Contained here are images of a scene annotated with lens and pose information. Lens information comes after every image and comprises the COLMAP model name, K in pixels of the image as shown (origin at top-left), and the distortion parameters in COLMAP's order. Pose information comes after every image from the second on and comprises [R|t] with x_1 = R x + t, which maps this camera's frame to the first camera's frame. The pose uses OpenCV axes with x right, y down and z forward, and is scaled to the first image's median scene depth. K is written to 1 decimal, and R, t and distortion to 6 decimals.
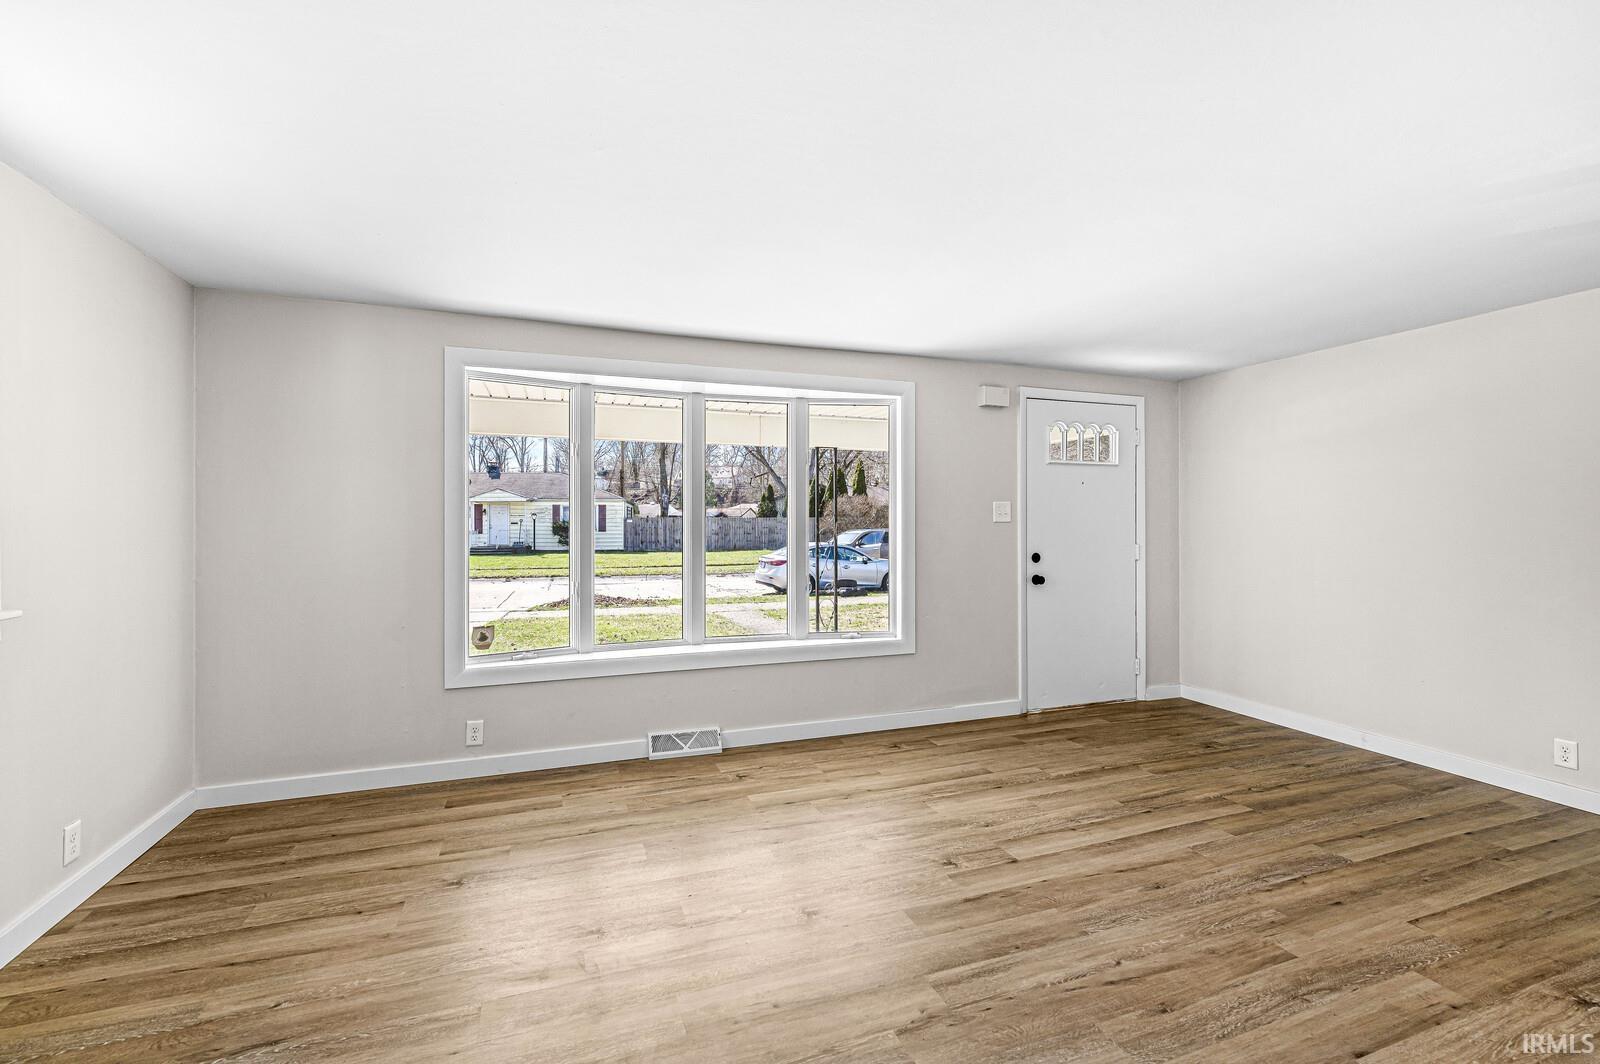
lens RADIAL K [[687.5, 0, 798.9], [0, 687.5, 521.6], [0, 0, 1]] dist [-0.001034, -0.000112]
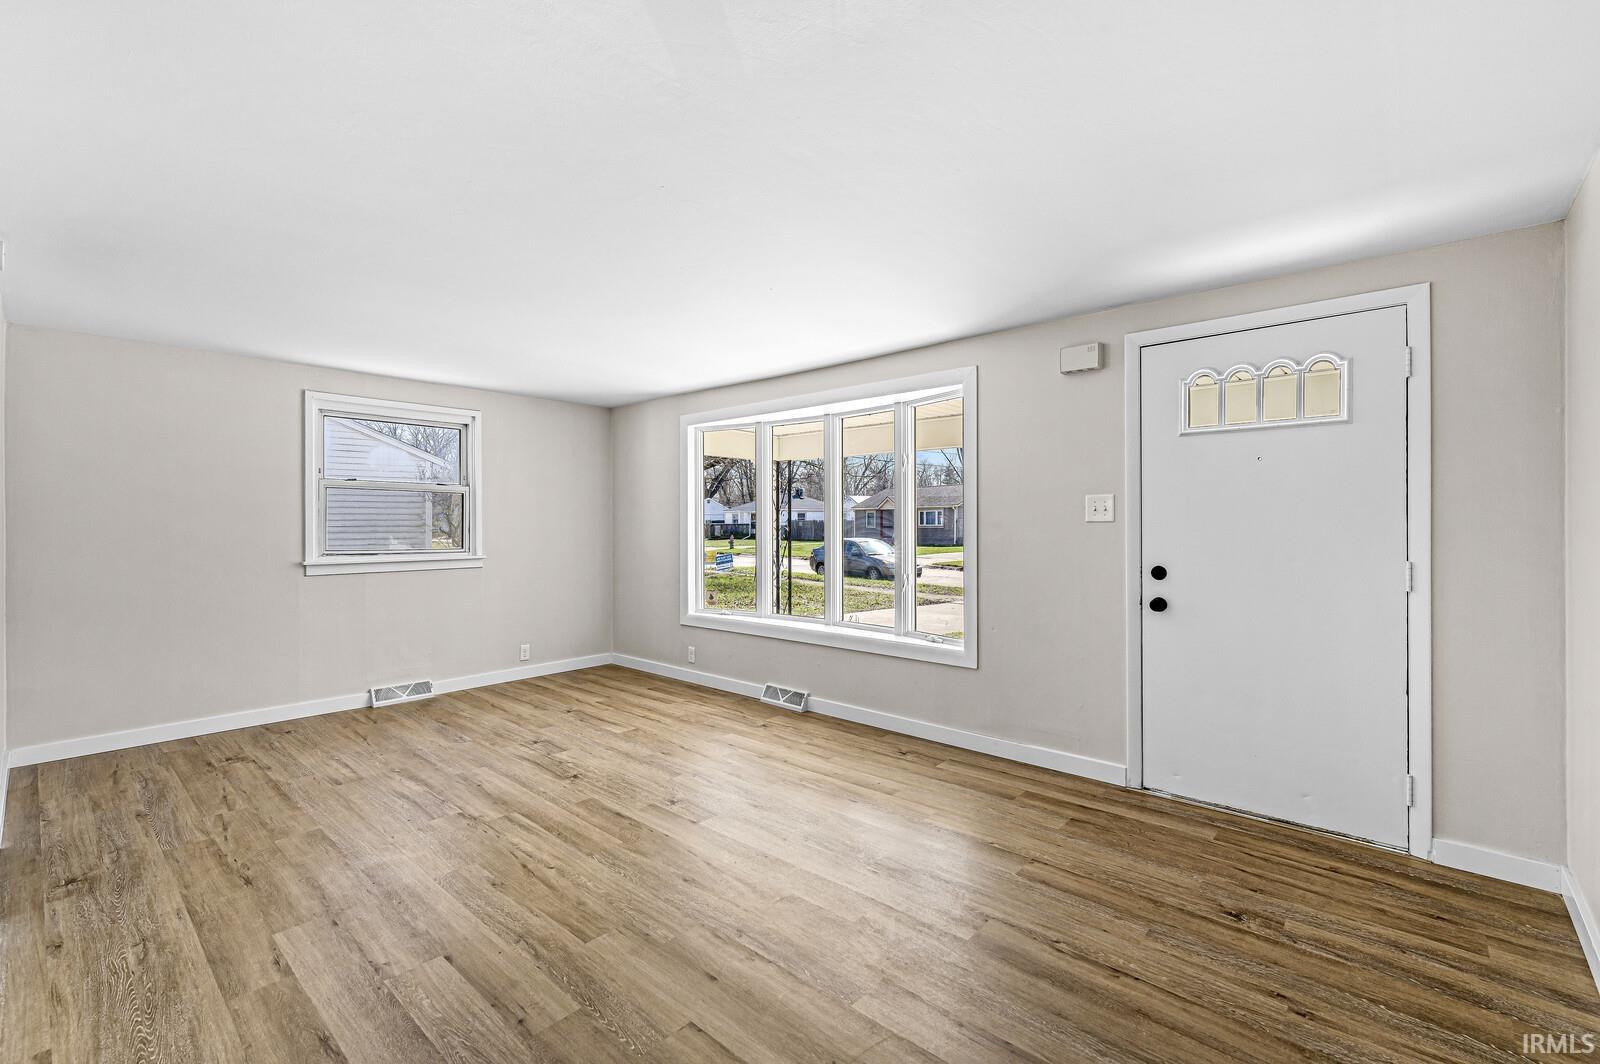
lens RADIAL K [[687.5, 0, 798.9], [0, 687.5, 521.6], [0, 0, 1]] dist [-0.001034, -0.000112]
pose [[0.474126, -0.001610, -0.880456, 0.954283], [0.000726, 0.999999, -0.001438, 0.001943], [0.880457, 0.000042, 0.474126, 0.423476]]
